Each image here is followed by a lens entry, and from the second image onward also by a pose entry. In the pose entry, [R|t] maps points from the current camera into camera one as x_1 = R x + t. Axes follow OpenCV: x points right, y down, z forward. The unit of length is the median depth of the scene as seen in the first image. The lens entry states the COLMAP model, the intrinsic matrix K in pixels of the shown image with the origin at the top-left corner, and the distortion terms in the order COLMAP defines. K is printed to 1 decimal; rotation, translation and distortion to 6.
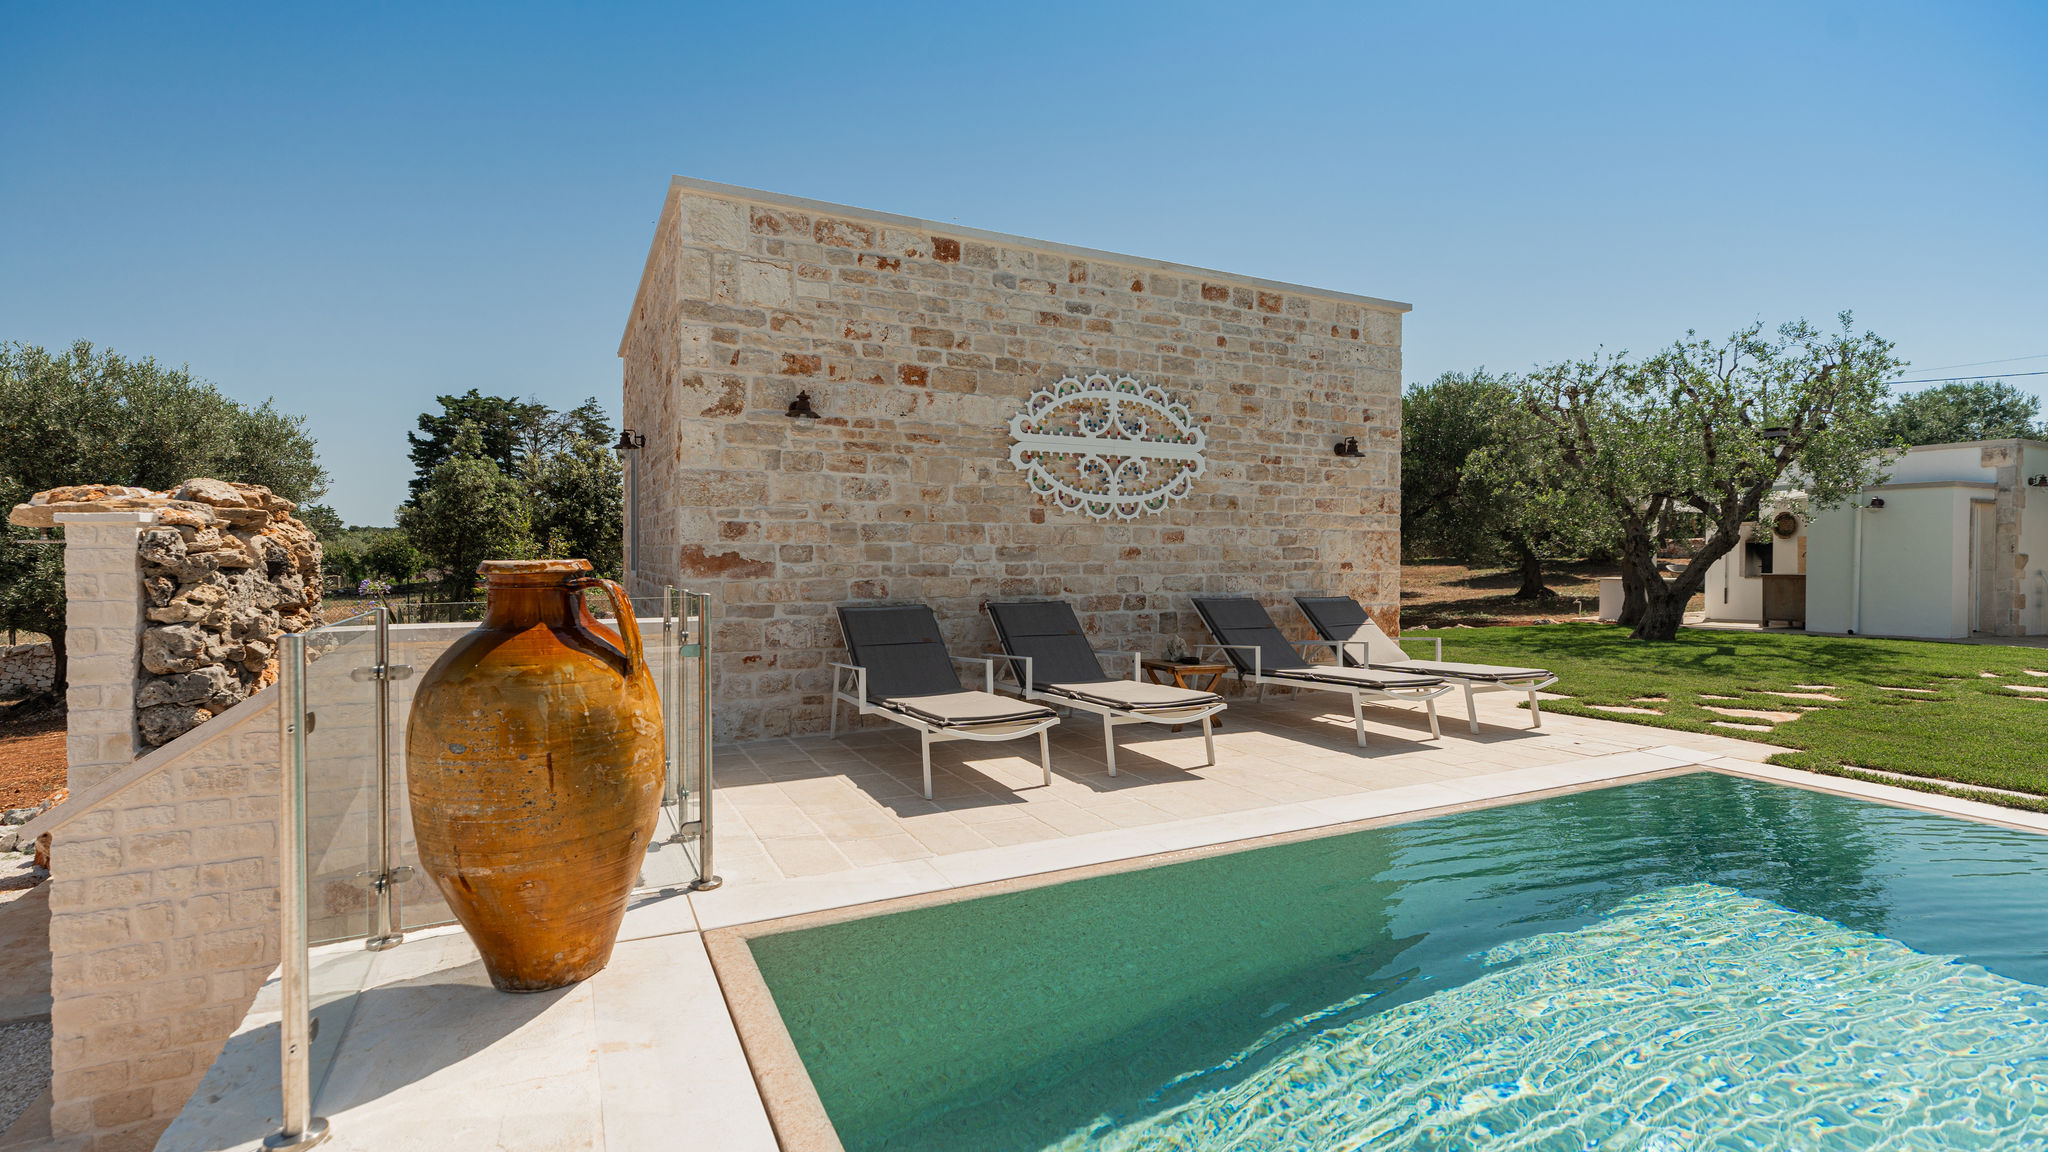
lens RADIAL K [[923.0, 0, 1030.6], [0, 923.0, 568.4], [0, 0, 1]] dist [0.007366, -0.000594]
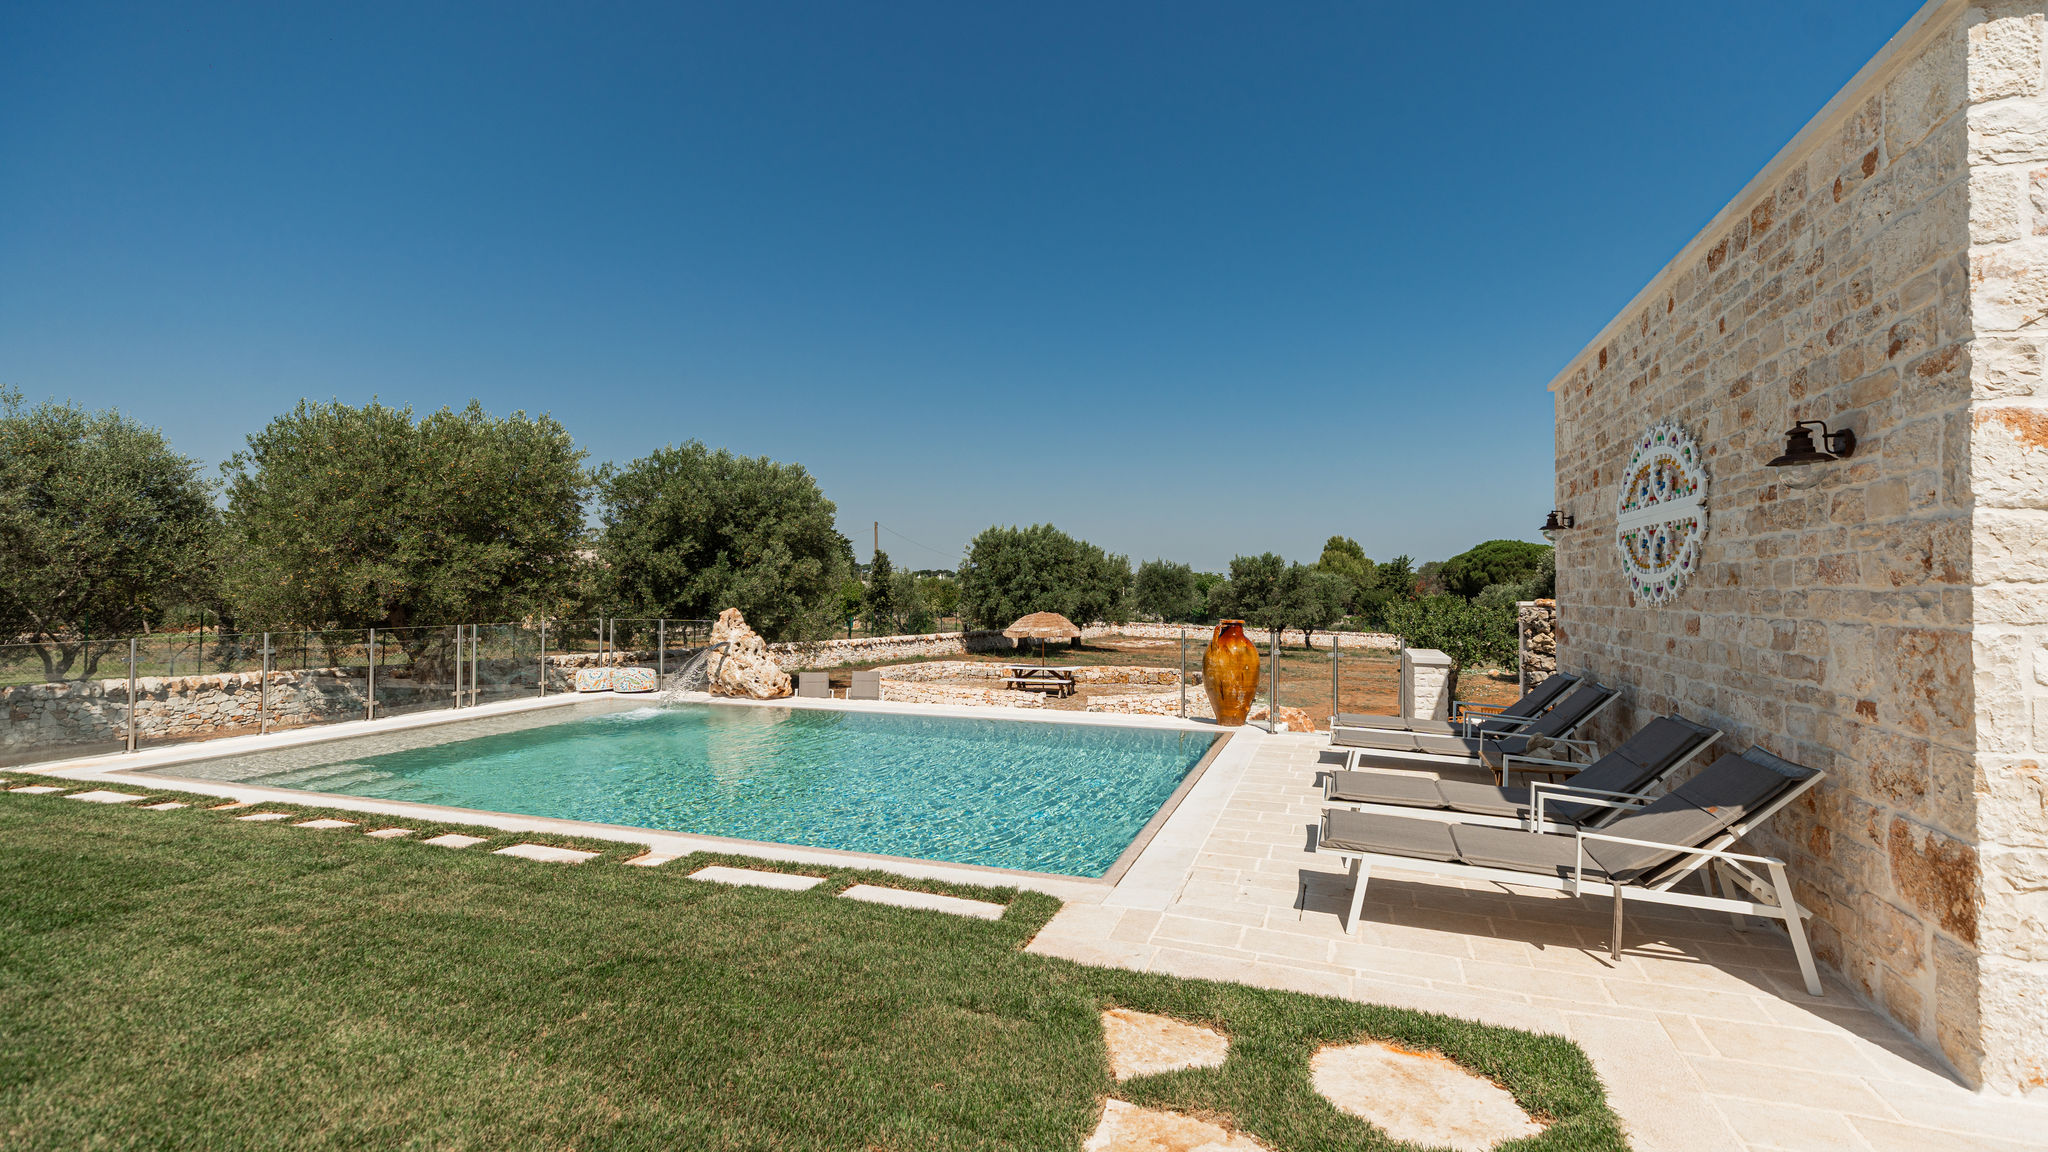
lens RADIAL K [[923.0, 0, 1027.2], [0, 923.0, 562.5], [0, 0, 1]] dist [0.007366, -0.000594]
pose [[-0.713342, -0.024877, -0.700375, 1.021449], [-0.019066, 0.999689, -0.016090, -0.061935], [0.700557, 0.001876, -0.713594, 1.144821]]
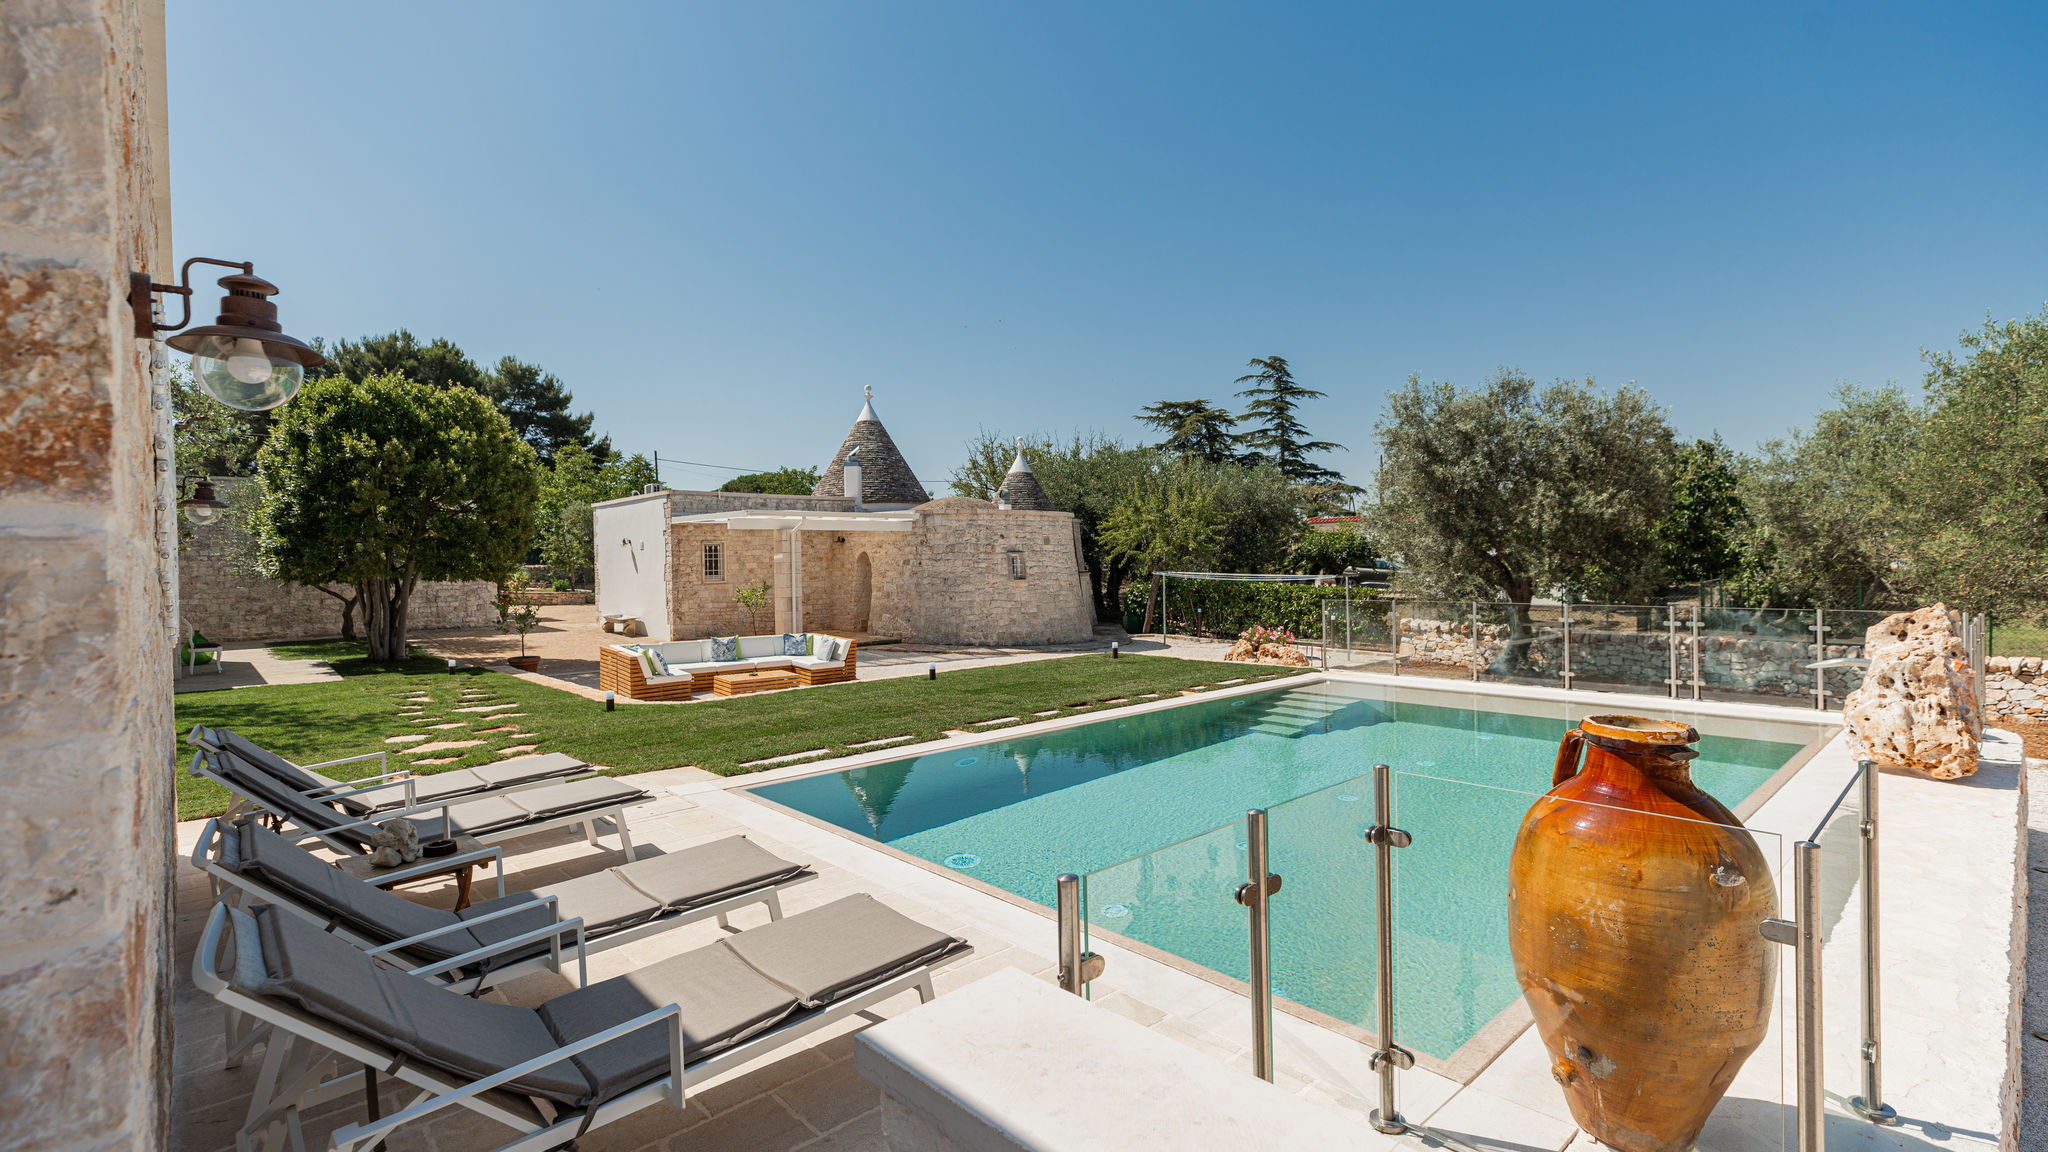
lens RADIAL K [[923.0, 0, 1030.5], [0, 923.0, 564.6], [0, 0, 1]] dist [0.007366, -0.000594]
pose [[-0.283531, -0.003159, 0.958958, -0.468177], [0.033030, 0.999369, 0.013058, -0.077390], [-0.958394, 0.035377, -0.283248, 0.687561]]
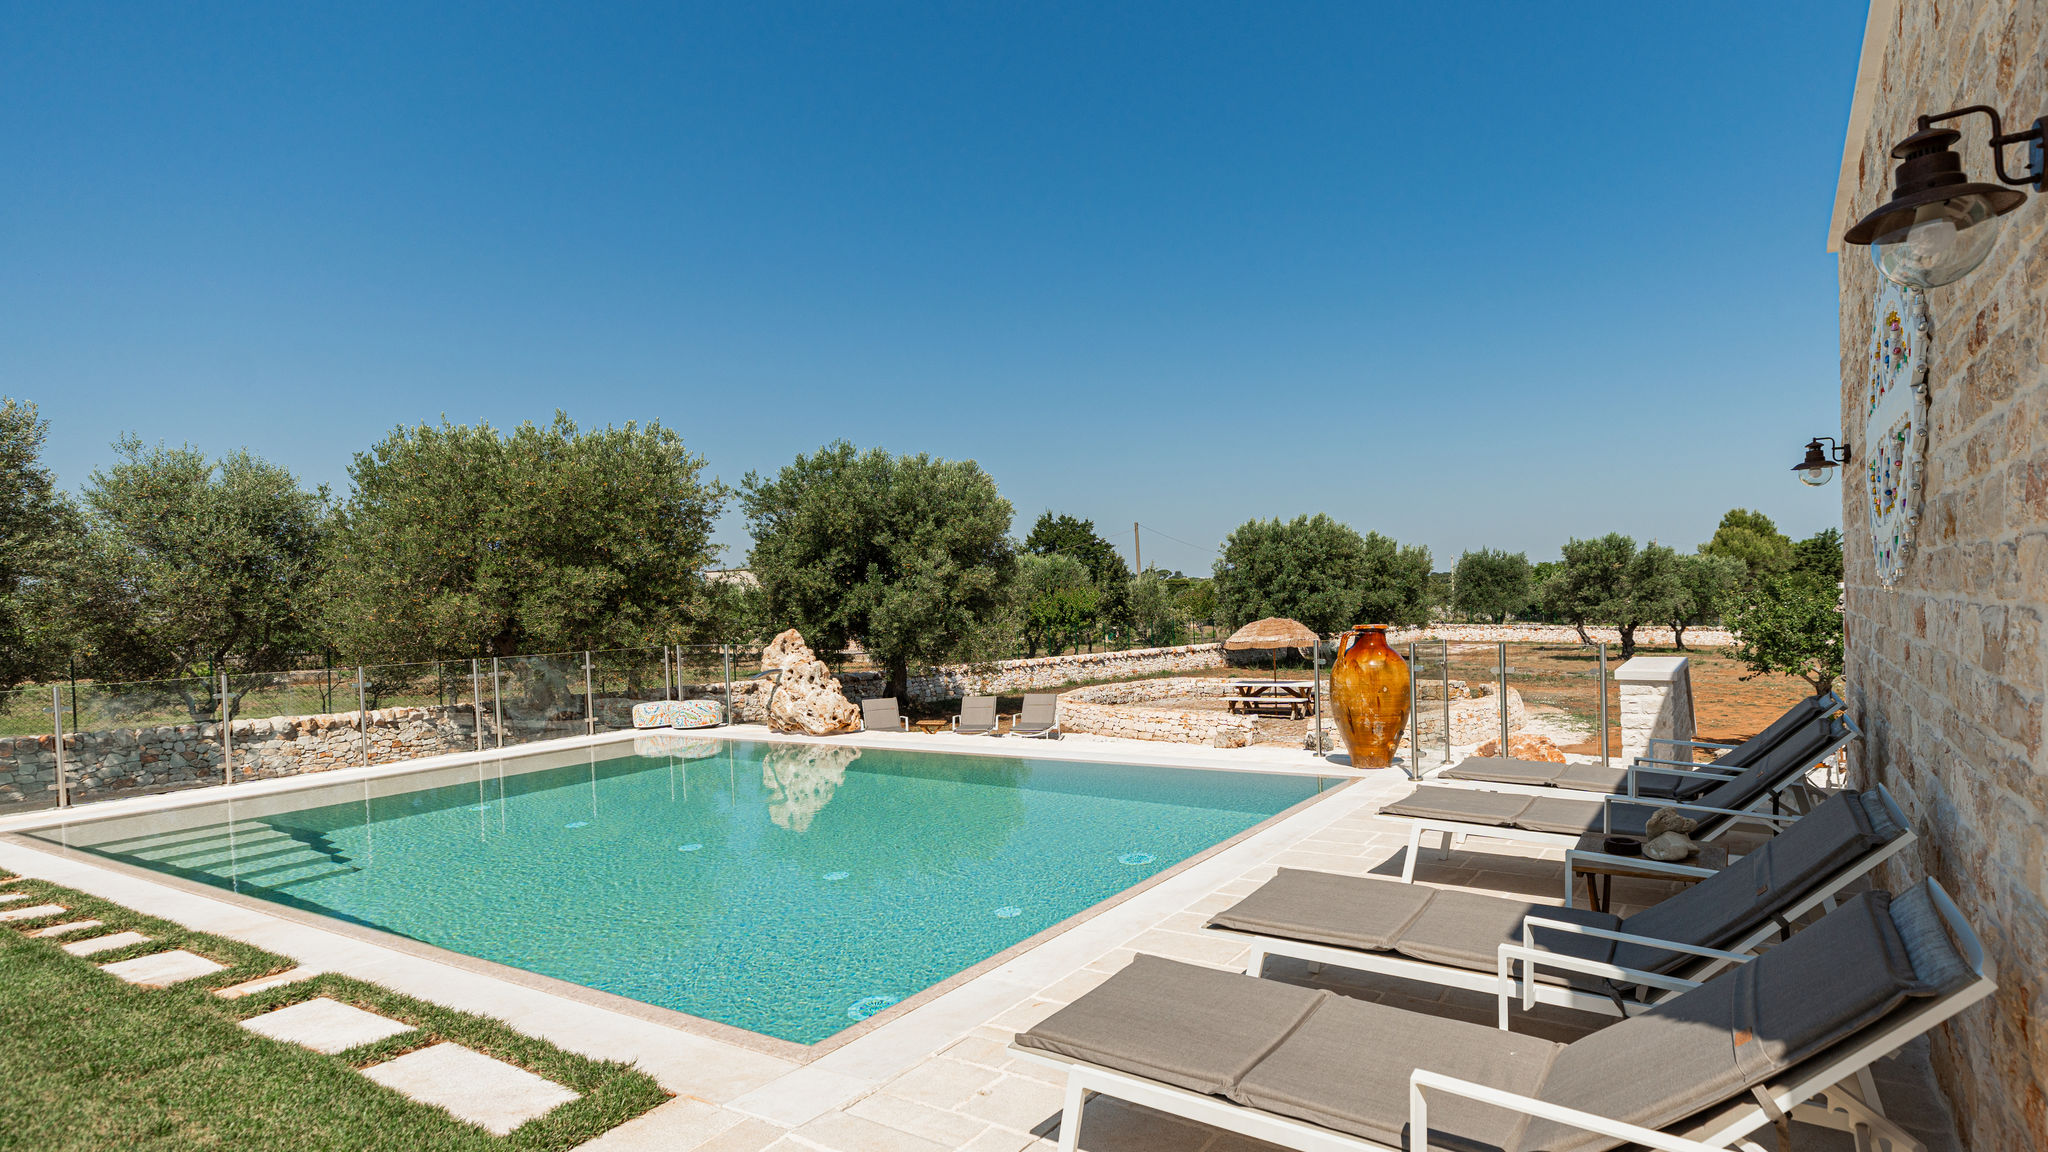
lens RADIAL K [[1012.1, 0, 1121.3], [0, 1012.1, 613.5], [0, 0, 1]] dist [0.007193, 0.000559]
pose [[-0.852953, 0.036584, -0.520704, 0.570040], [0.023812, 0.999230, 0.031199, -0.056293], [0.521444, 0.014212, -0.853167, 1.185149]]
